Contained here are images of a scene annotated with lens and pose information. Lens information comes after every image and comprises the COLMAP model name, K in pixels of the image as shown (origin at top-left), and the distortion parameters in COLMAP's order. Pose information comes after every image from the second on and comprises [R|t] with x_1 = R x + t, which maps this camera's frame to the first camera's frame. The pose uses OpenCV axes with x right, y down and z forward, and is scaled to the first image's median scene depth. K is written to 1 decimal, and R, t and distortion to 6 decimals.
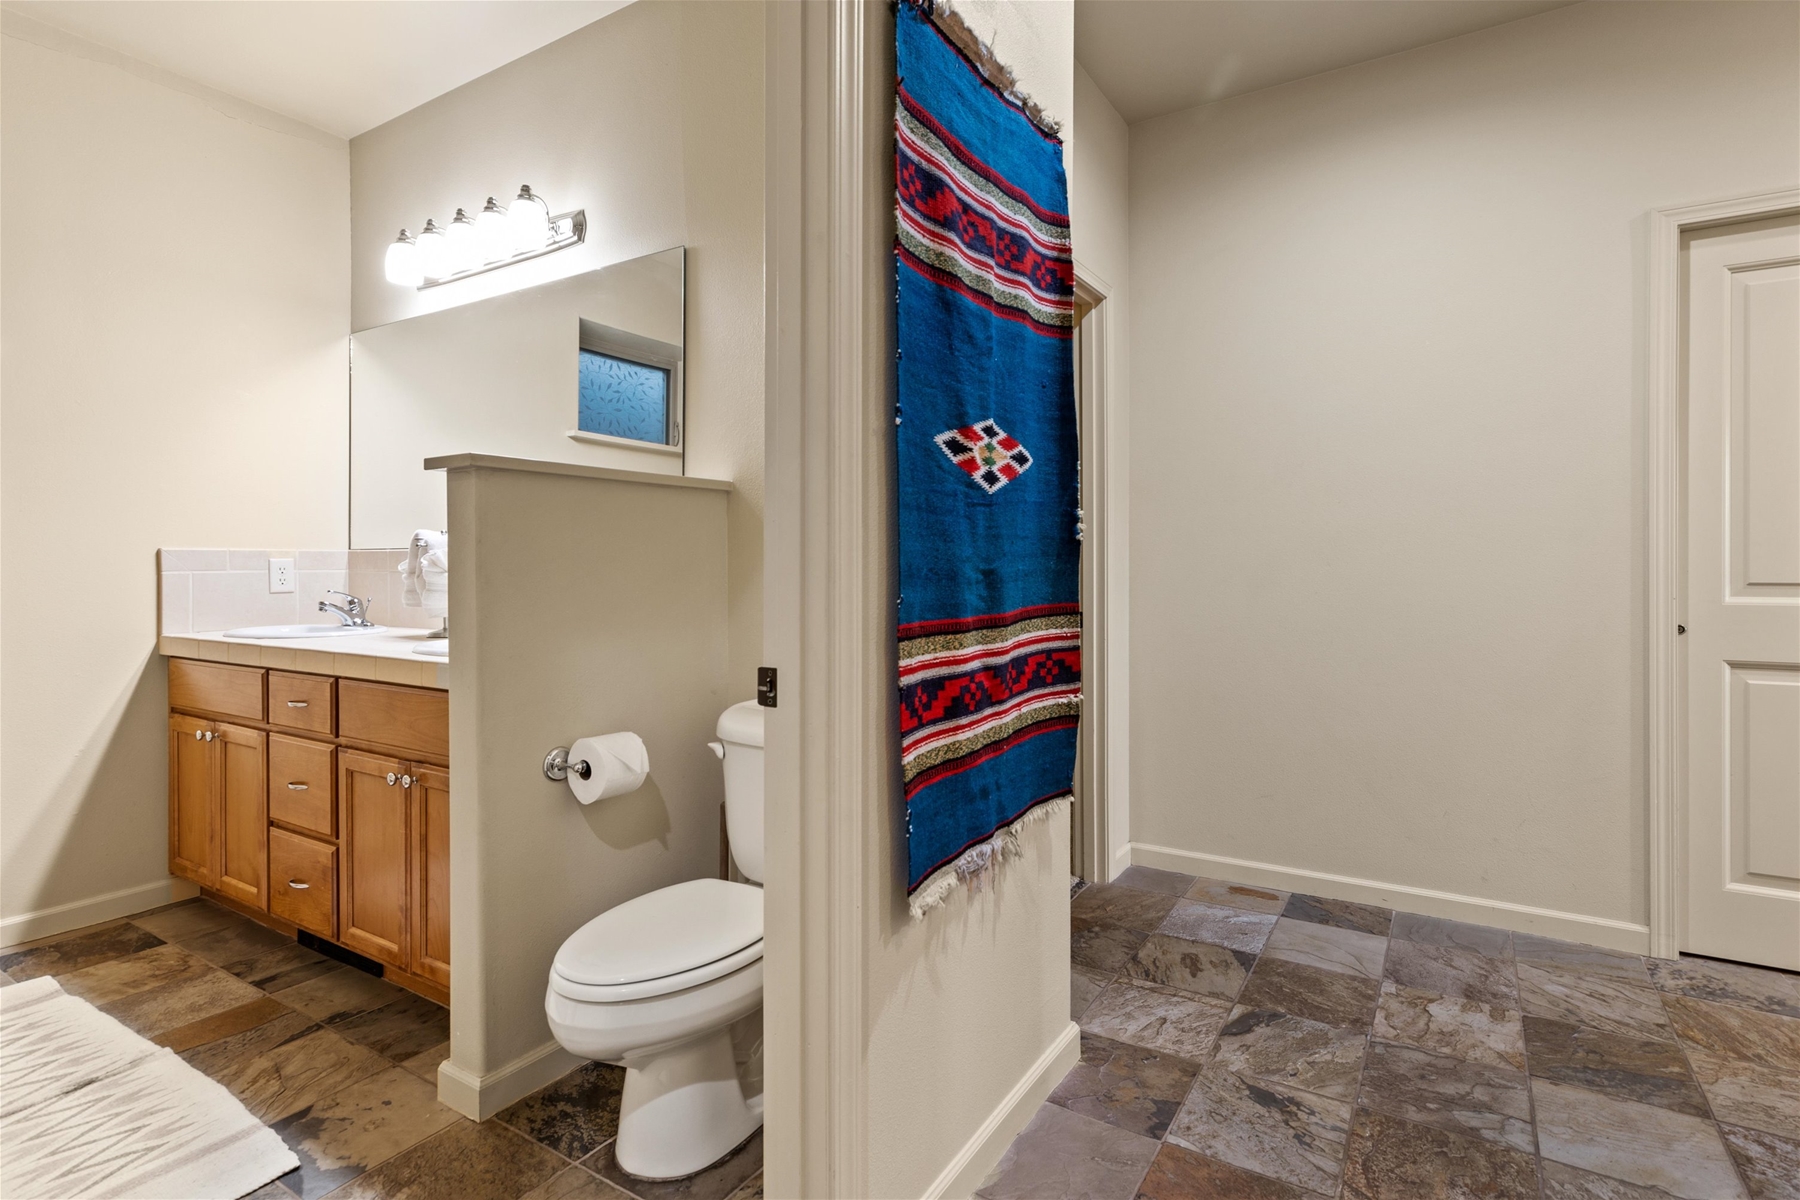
lens RADIAL K [[868.4, 0, 924.2], [0, 868.4, 567.4], [0, 0, 1]] dist [0.010348, -0.000135]
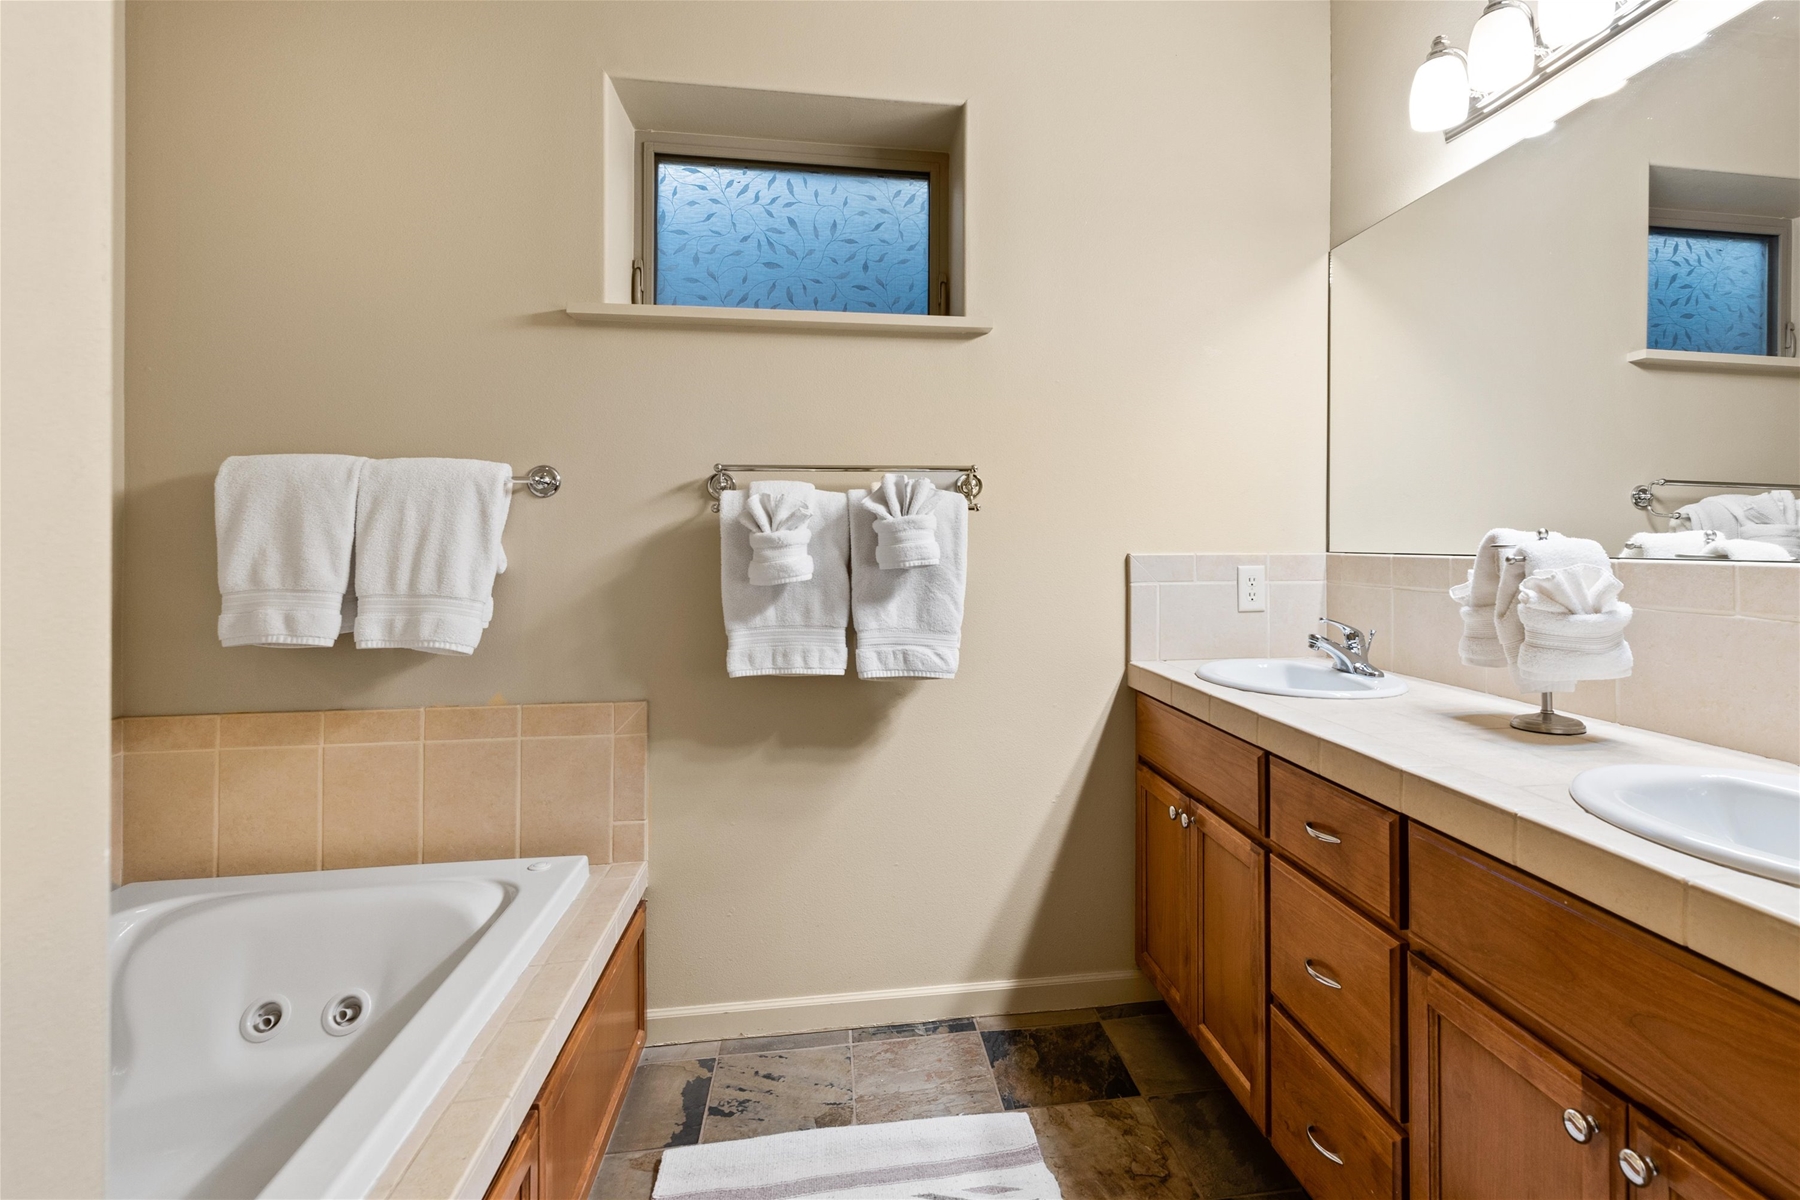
lens RADIAL K [[868.4, 0, 960.7], [0, 868.4, 542.5], [0, 0, 1]] dist [0.010348, -0.000135]
pose [[0.639484, 0.005150, -0.768787, -0.375612], [-0.007270, 0.999973, 0.000651, -0.032719], [0.768770, 0.005173, 0.639505, 0.388871]]
